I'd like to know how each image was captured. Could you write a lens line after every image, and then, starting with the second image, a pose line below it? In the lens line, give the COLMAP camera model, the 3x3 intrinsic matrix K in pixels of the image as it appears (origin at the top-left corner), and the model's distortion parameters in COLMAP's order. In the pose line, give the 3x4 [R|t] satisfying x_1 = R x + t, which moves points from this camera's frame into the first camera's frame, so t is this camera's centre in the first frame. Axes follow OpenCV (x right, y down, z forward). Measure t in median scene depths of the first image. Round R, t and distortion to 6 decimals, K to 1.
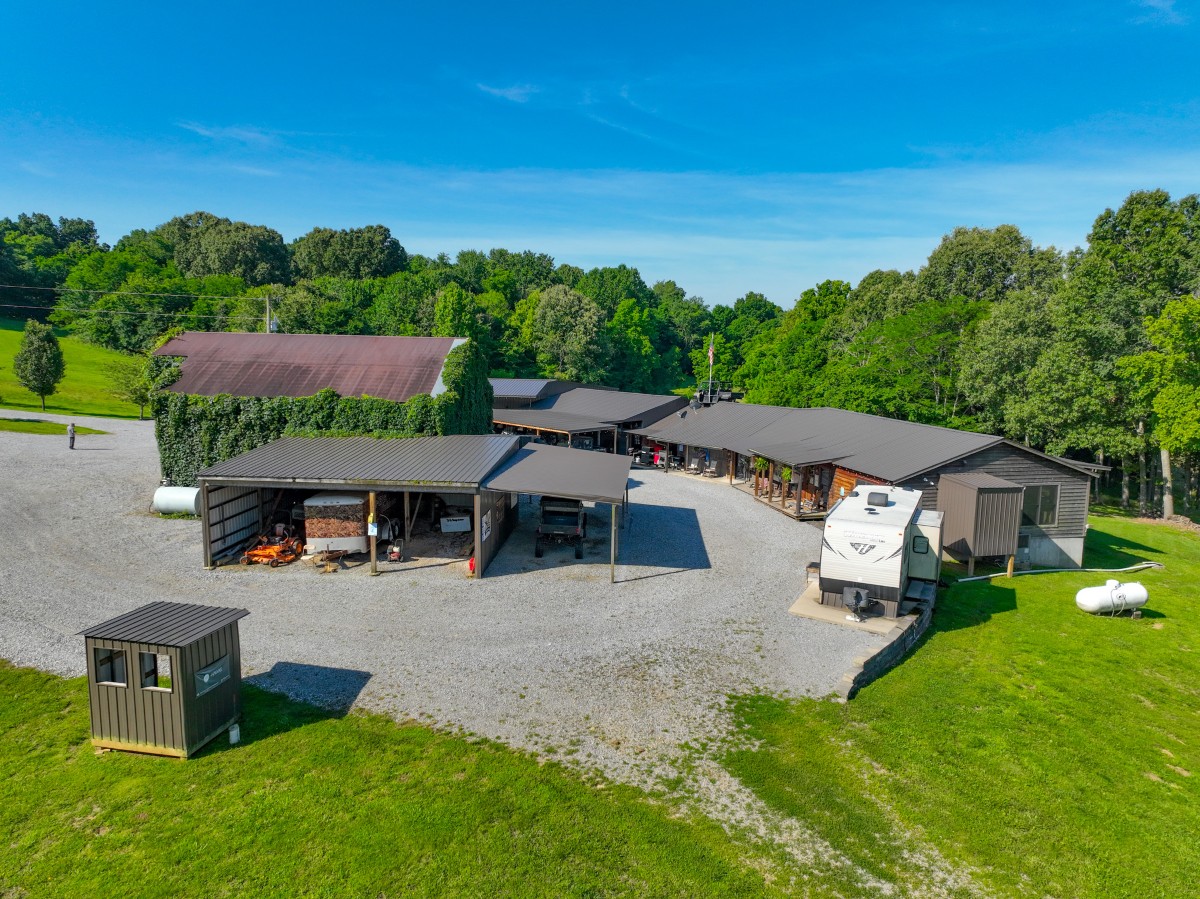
lens RADIAL K [[835.1, 0, 601.9], [0, 835.1, 450.4], [0, 0, 1]] dist [0.005285, 0.002090]
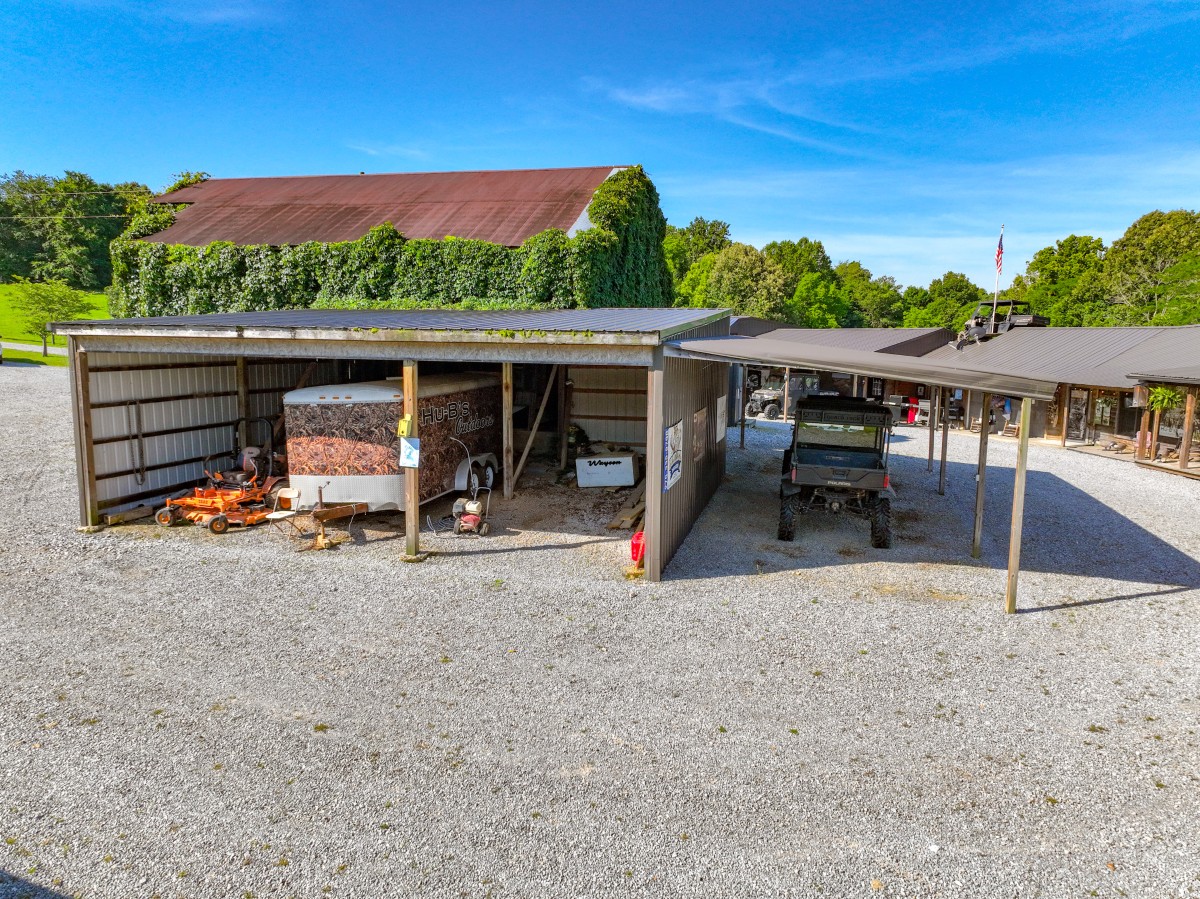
lens RADIAL K [[835.1, 0, 599.1], [0, 835.1, 450.1], [0, 0, 1]] dist [0.005285, 0.002090]
pose [[0.981011, 0.023200, -0.192559, -0.081446], [-0.024236, 0.999702, -0.003026, 0.076962], [0.192431, 0.007636, 0.981281, 0.501924]]
